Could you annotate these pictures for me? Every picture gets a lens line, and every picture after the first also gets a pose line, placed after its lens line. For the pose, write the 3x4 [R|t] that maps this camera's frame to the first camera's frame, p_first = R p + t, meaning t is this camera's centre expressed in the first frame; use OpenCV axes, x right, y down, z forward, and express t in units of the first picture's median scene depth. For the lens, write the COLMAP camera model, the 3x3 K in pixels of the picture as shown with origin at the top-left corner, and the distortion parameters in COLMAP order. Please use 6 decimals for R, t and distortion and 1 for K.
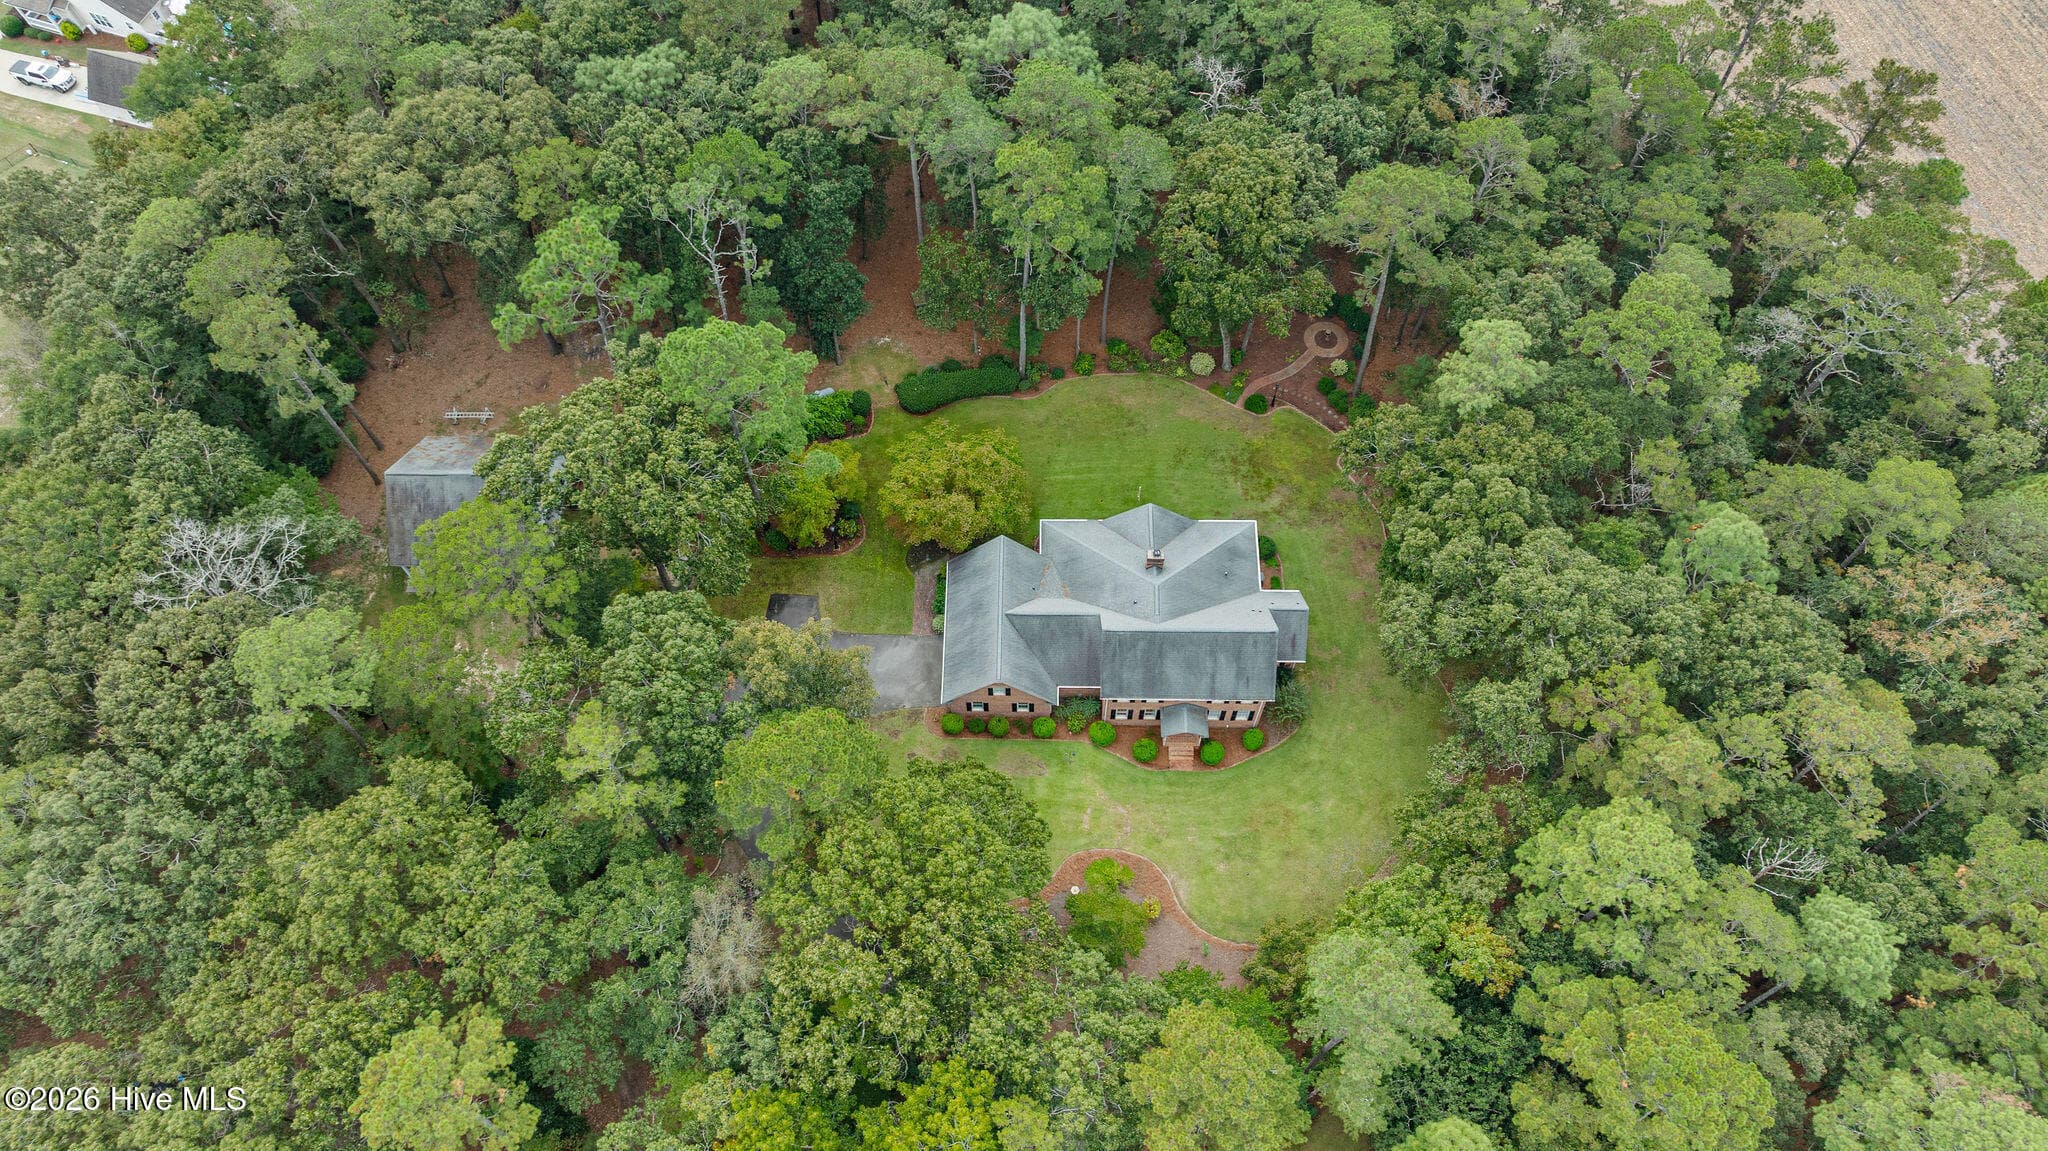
lens RADIAL K [[1451.4, 0, 1024.0], [0, 1451.4, 575.5], [0, 0, 1]] dist [-0.039856, 0.047415]
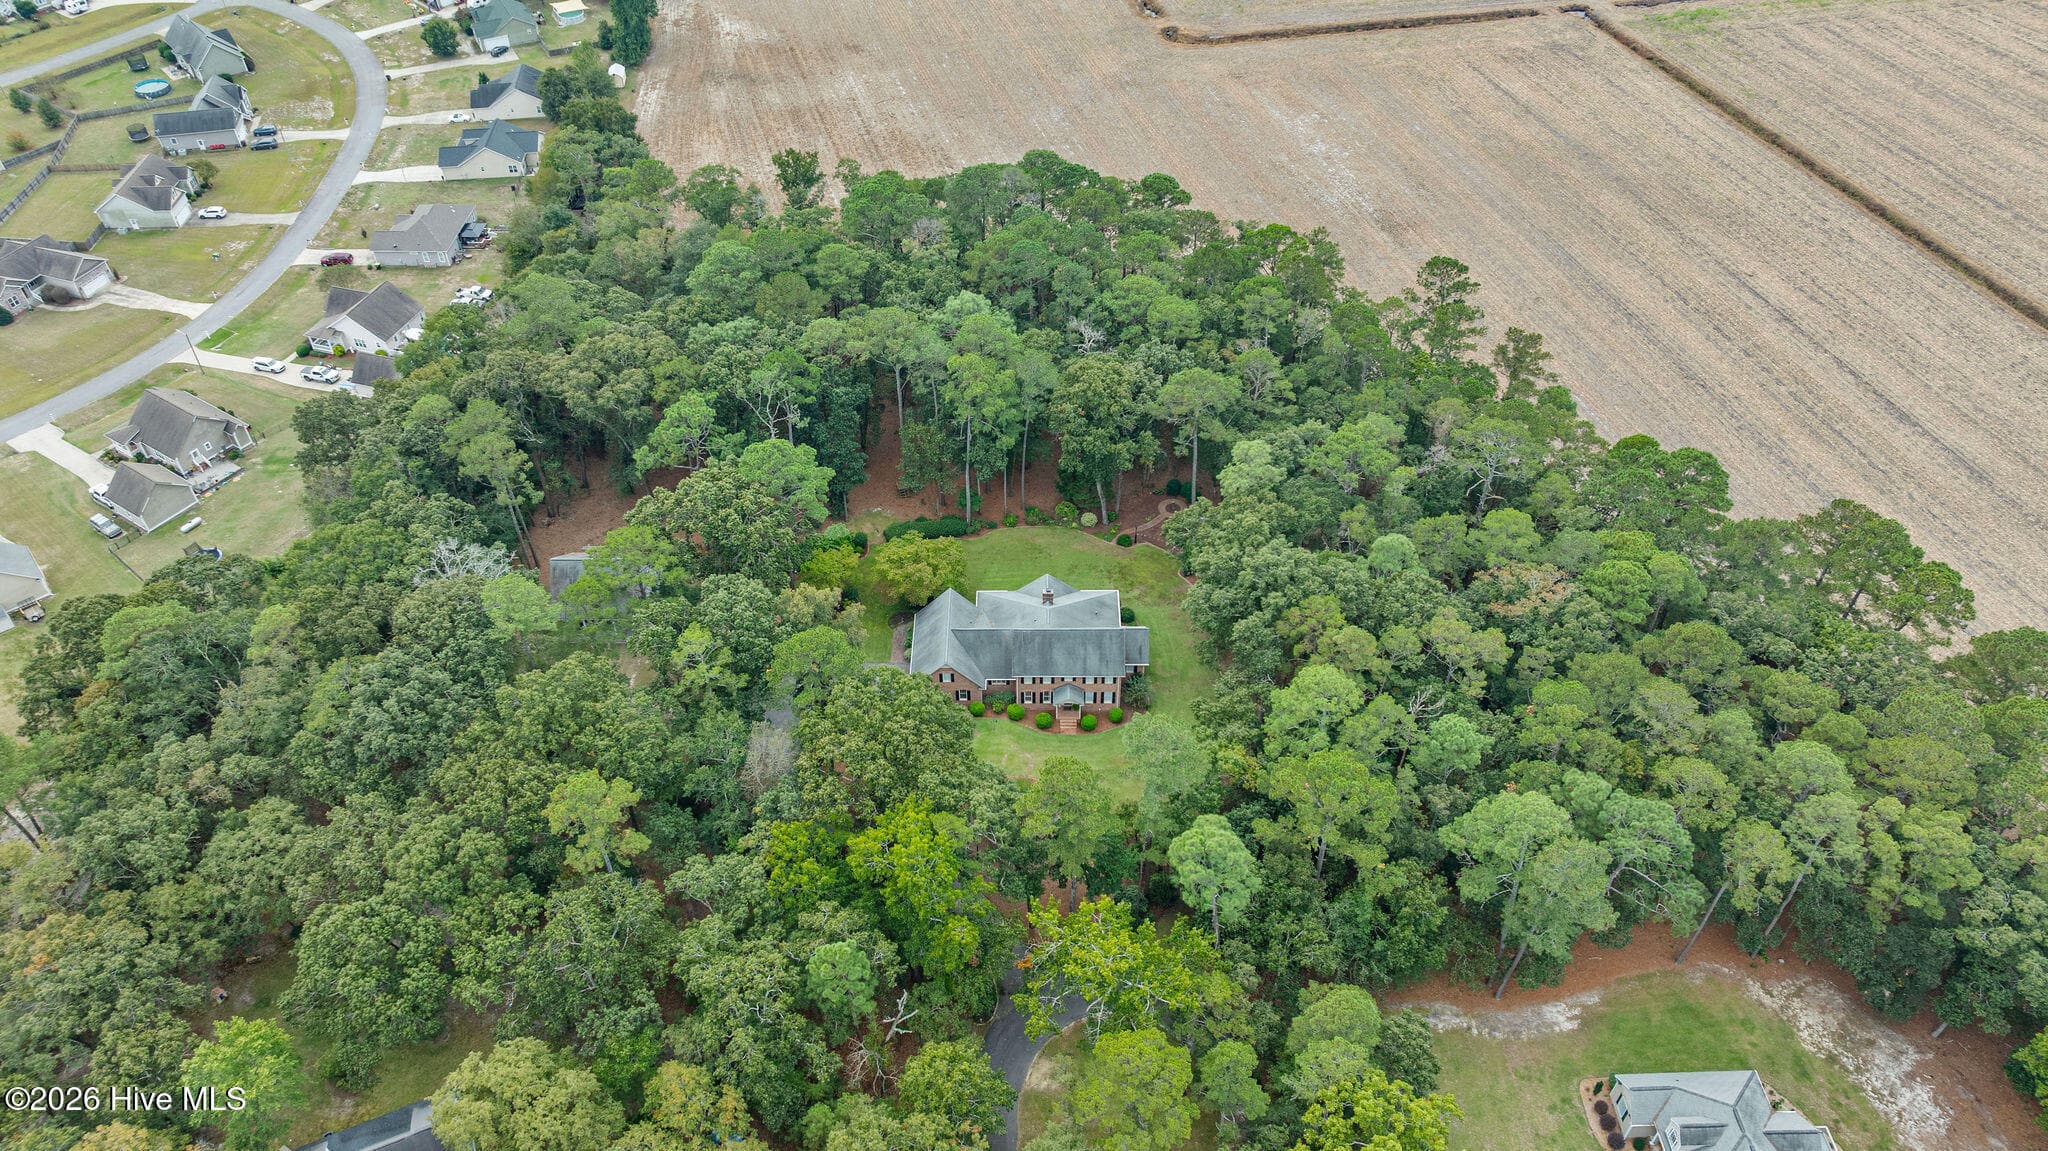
lens RADIAL K [[1446.7, 0, 1024.0], [0, 1446.7, 575.5], [0, 0, 1]] dist [-0.018830, -0.001867]
pose [[0.999962, -0.006332, 0.005928, 0.055730], [0.007919, 0.945312, -0.326072, 0.473038], [-0.003539, 0.326107, 0.945326, -0.473306]]
